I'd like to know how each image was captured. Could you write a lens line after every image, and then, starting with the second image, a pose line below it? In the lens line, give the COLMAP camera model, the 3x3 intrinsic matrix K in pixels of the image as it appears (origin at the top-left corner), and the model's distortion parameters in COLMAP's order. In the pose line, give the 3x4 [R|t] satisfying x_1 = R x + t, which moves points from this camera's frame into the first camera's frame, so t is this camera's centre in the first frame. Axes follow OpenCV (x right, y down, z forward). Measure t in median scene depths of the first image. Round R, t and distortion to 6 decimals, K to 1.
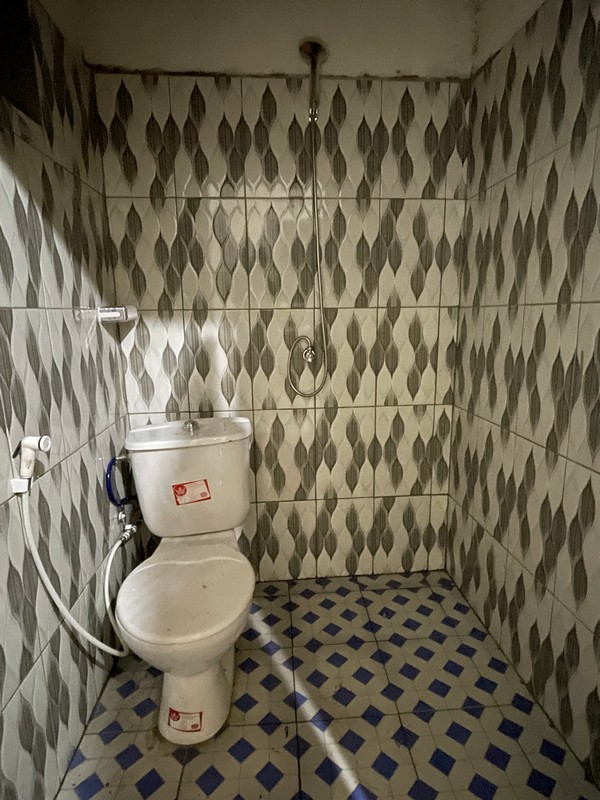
lens RADIAL K [[441.9, 0, 302.2], [0, 441.9, 399.8], [0, 0, 1]] dist [-0.001786, -0.000557]
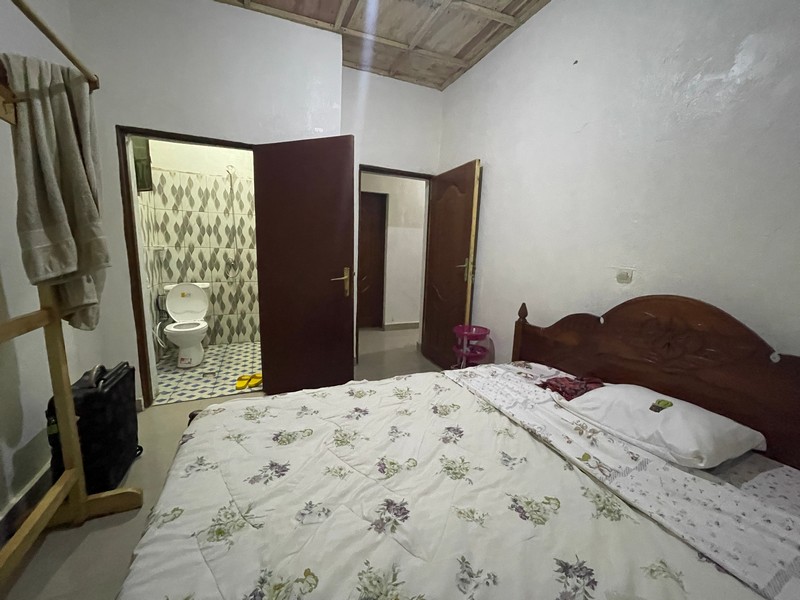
lens RADIAL K [[324.2, 0, 396.7], [0, 324.2, 297.0], [0, 0, 1]] dist [-0.001818, 0.000133]
pose [[0.944712, -0.012797, 0.327651, 0.350941], [0.032962, 0.997883, -0.056066, 0.292313], [-0.326239, 0.063766, 0.943134, -1.465134]]
